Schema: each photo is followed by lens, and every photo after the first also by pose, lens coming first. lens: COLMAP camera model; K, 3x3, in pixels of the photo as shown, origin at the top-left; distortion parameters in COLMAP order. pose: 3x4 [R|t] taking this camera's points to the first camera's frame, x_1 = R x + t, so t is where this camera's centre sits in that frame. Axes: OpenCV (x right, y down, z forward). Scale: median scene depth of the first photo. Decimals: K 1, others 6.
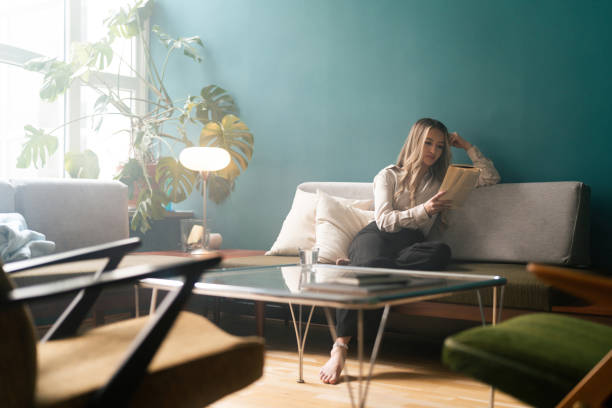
lens RADIAL K [[887.8, 0, 306.0], [0, 887.8, 204.0], [0, 0, 1]] dist [-0.005384, 0.006237]
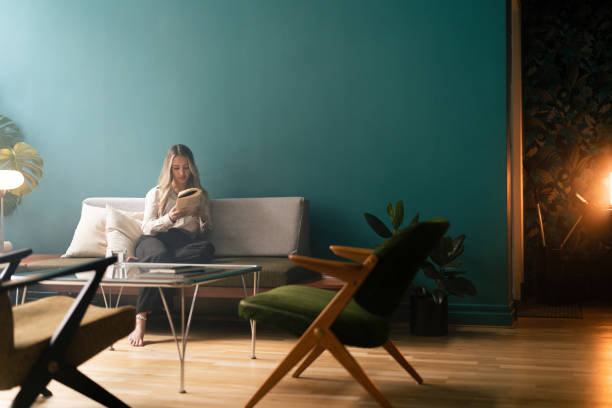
lens RADIAL K [[927.6, 0, 306.0], [0, 927.6, 204.0], [0, 0, 1]] dist [0.004371, 0.017868]
pose [[0.947092, -0.017304, 0.320496, -0.132711], [0.016185, 0.999850, 0.006155, -0.019713], [-0.320555, -0.000642, 0.947230, -0.332509]]
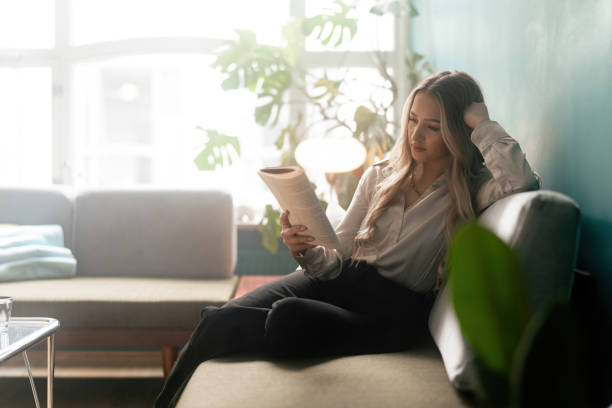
lens RADIAL K [[899.9, 0, 306.0], [0, 899.9, 204.0], [0, 0, 1]] dist [0.012701, -0.026751]
pose [[0.592643, 0.012444, -0.805369, 0.493014], [0.000097, 0.999880, 0.015521, -0.022412], [0.805466, -0.009276, 0.592570, 0.562041]]
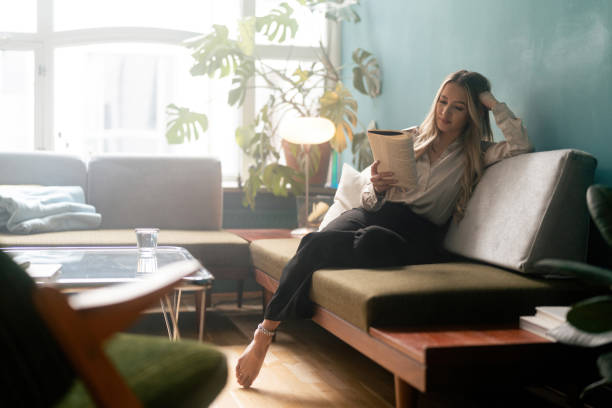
lens RADIAL K [[881.6, 0, 315.7], [0, 881.6, 193.4], [0, 0, 1]] dist [0.003468, -0.002738]
pose [[0.767073, 0.017101, -0.641332, 0.495682], [-0.008625, 0.999829, 0.016344, -0.001071], [0.641502, -0.007006, 0.767090, 0.321626]]
